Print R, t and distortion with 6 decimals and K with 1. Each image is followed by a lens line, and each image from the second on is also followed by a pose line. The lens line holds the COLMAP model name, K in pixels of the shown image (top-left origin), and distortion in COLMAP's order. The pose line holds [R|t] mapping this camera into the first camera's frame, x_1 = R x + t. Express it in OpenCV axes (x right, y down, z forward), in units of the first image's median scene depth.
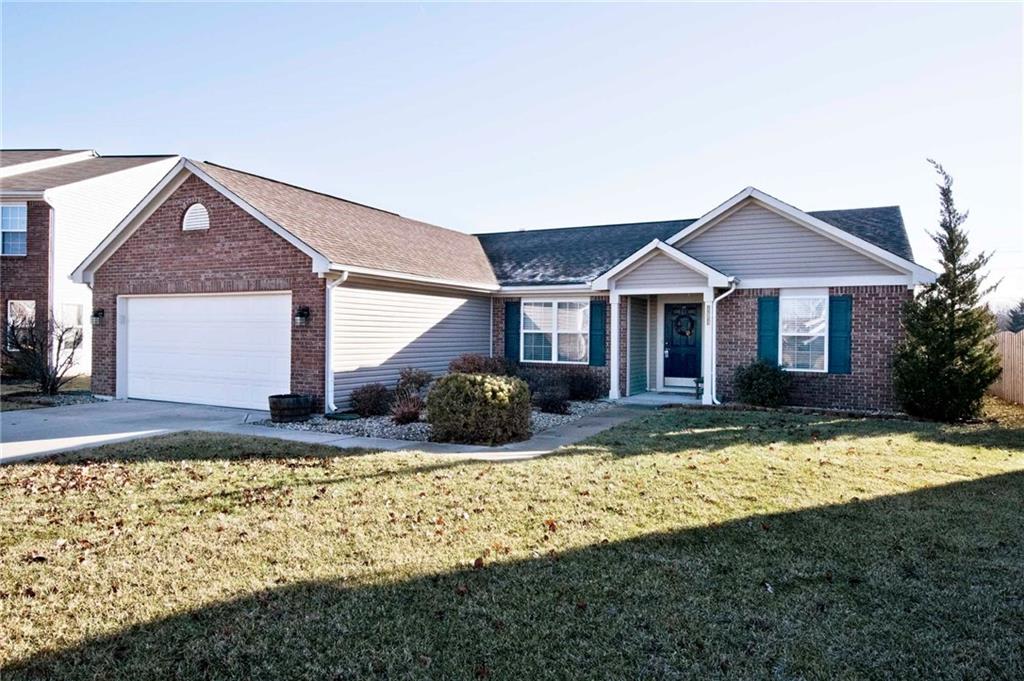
lens RADIAL K [[639.6, 0, 512.0], [0, 639.6, 340.5], [0, 0, 1]] dist [-0.002062, -0.000153]
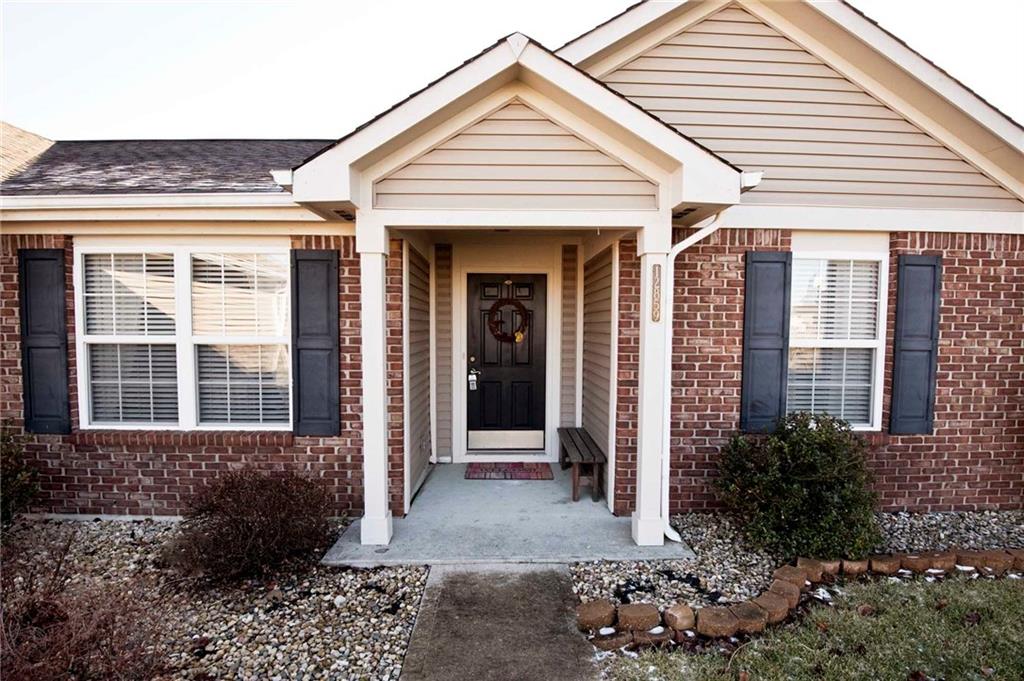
lens RADIAL K [[530.2, 0, 512.5], [0, 530.2, 361.8], [0, 0, 1]] dist [-0.014499, -0.000238]
pose [[0.877706, -0.036590, 0.477800, 0.099722], [0.008782, 0.998141, 0.060304, -0.020177], [-0.479119, -0.048733, 0.876396, 0.777117]]
